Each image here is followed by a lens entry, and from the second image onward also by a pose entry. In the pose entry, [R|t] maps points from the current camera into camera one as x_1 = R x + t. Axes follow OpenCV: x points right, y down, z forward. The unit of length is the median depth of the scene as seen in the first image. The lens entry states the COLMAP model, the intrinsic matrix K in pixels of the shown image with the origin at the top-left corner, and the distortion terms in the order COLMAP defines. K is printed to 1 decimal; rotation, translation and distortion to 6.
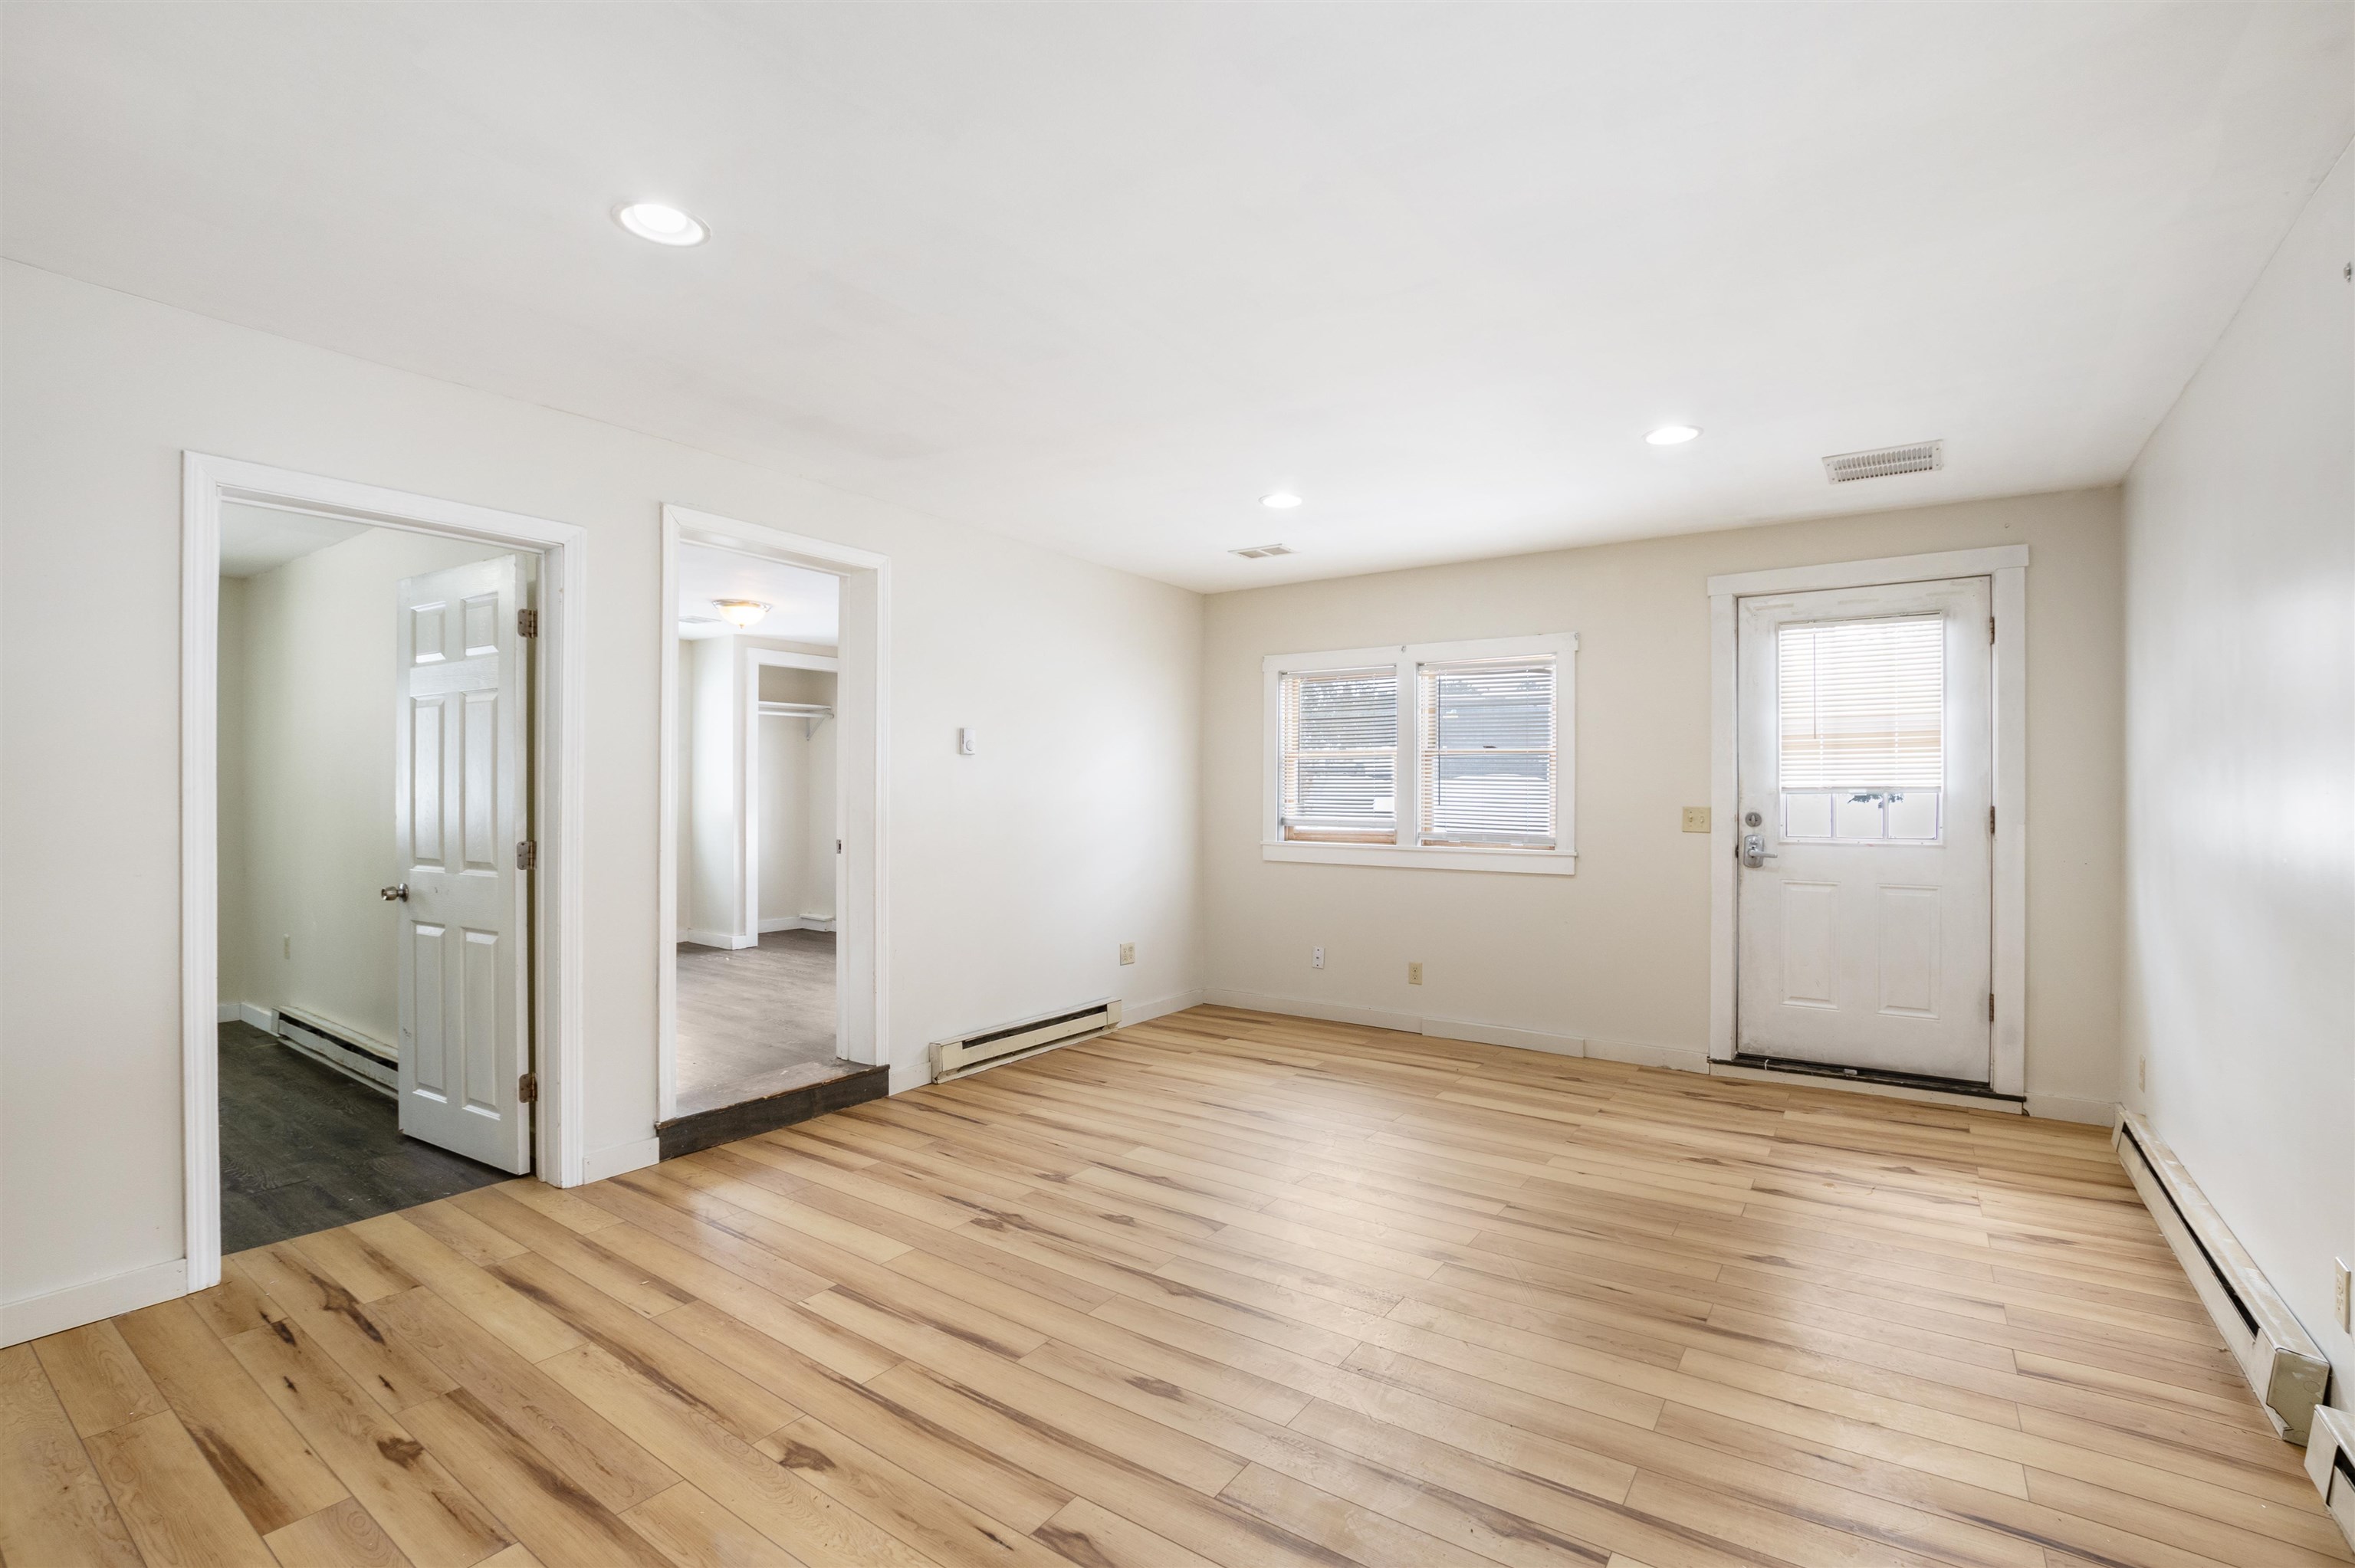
lens RADIAL K [[1022.4, 0, 1184.2], [0, 1022.4, 787.3], [0, 0, 1]] dist [-0.032878, 0.001915]
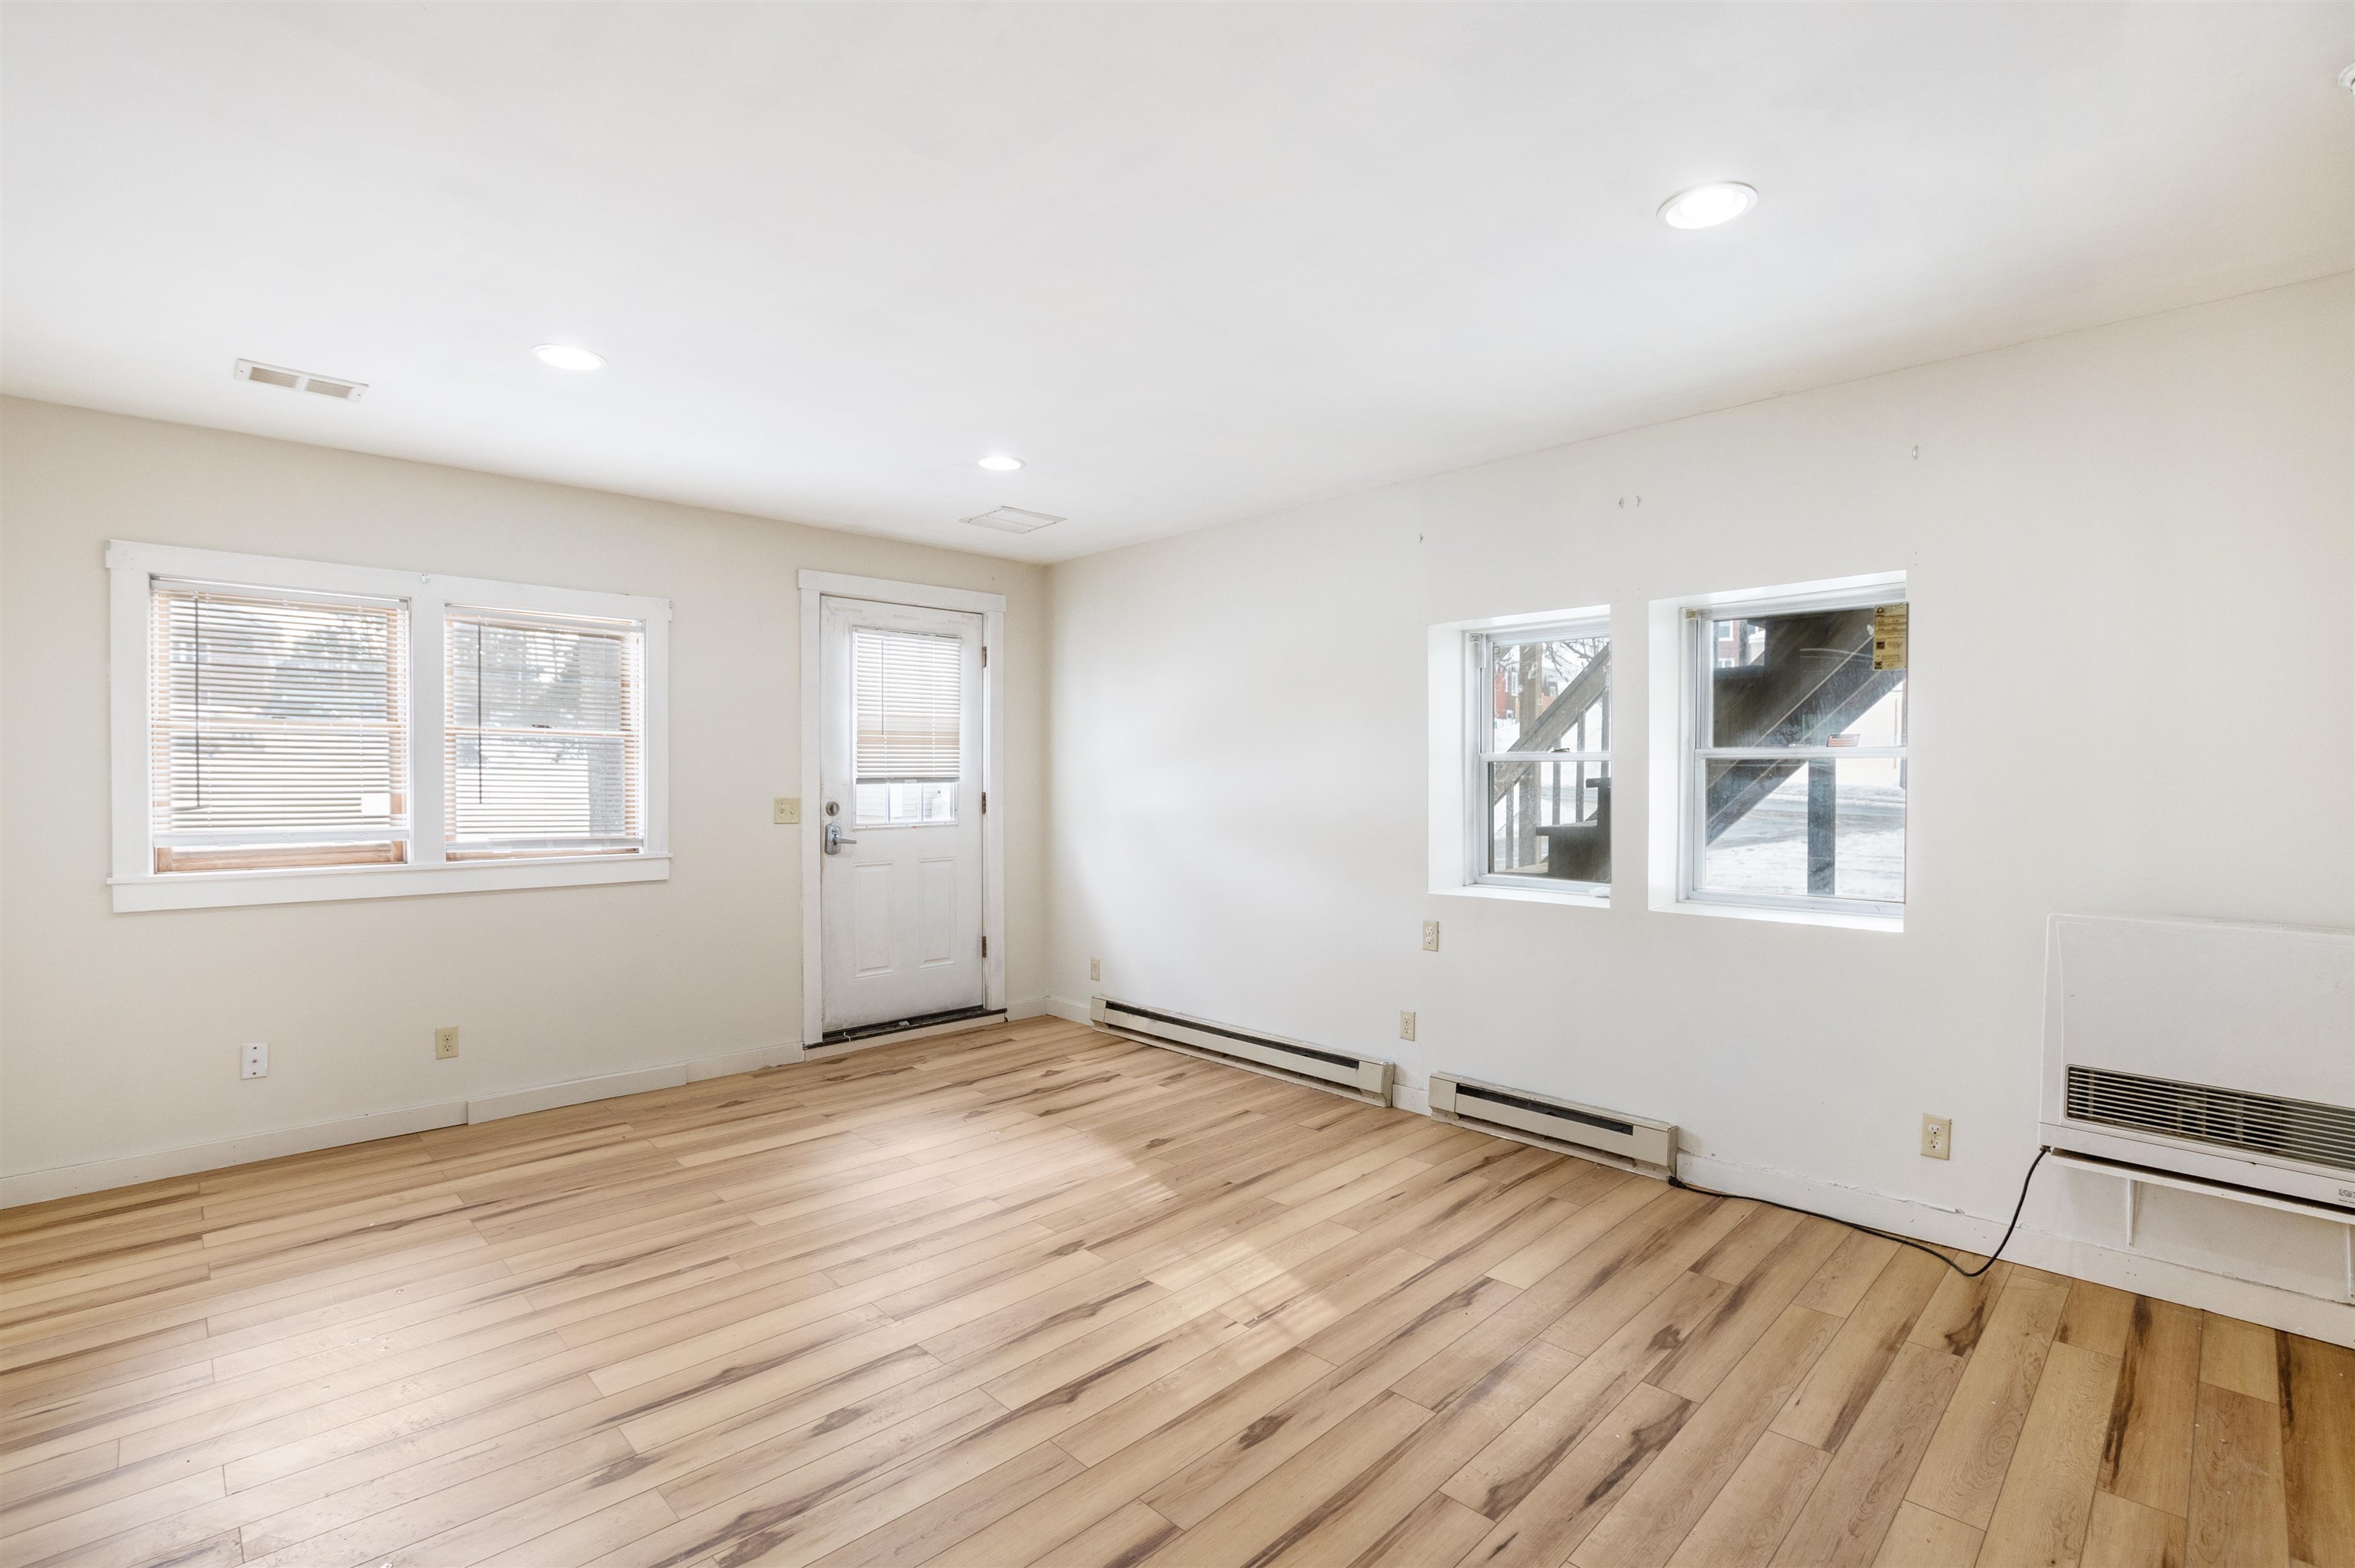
lens RADIAL K [[1104.6, 0, 1195.4], [0, 1104.6, 787.4], [0, 0, 1]] dist [-0.034656, 0.001940]
pose [[0.173954, -0.015054, 0.984639, -0.551906], [-0.005036, 0.999856, 0.016176, -0.011854], [-0.984741, -0.007772, 0.173853, 0.475323]]
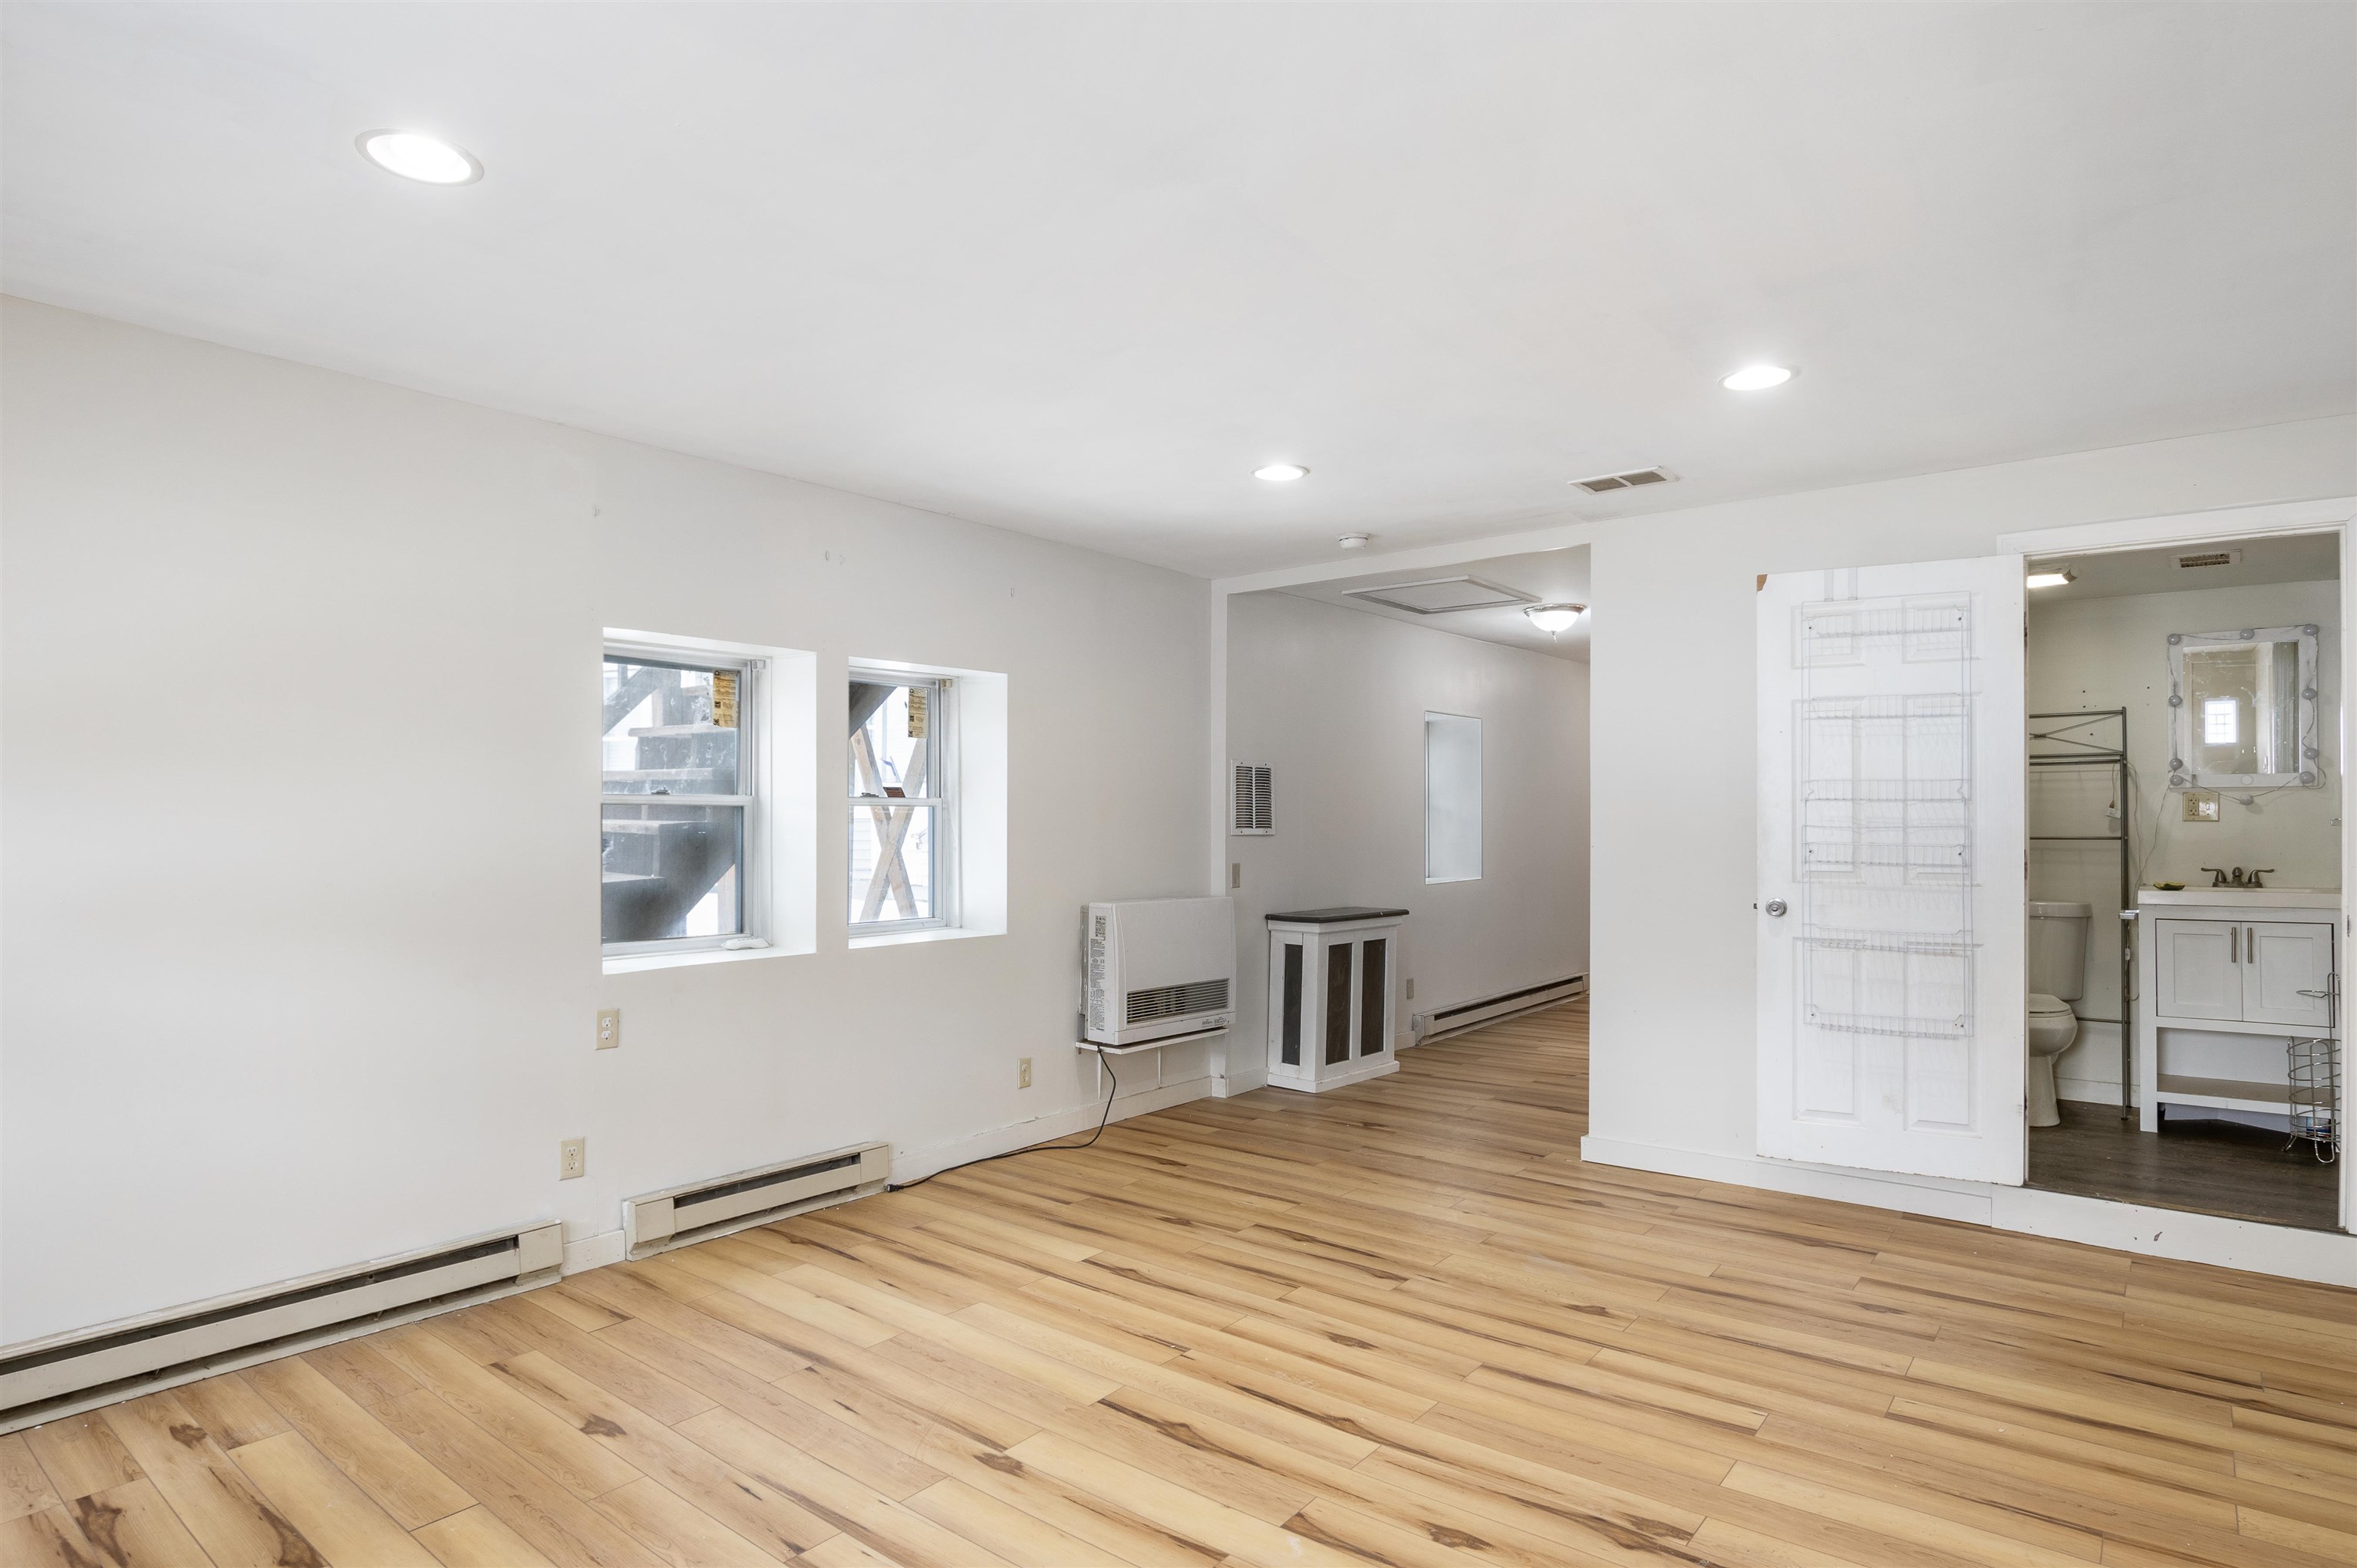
lens RADIAL K [[1235.7, 0, 1191.3], [0, 1235.7, 802.6], [0, 0, 1]] dist [-0.026421, 0.003248]
pose [[-0.998486, -0.002941, 0.054924, 0.043253], [-0.003756, 0.999884, -0.014748, -0.008975], [-0.054874, -0.014932, -0.998382, 1.315129]]
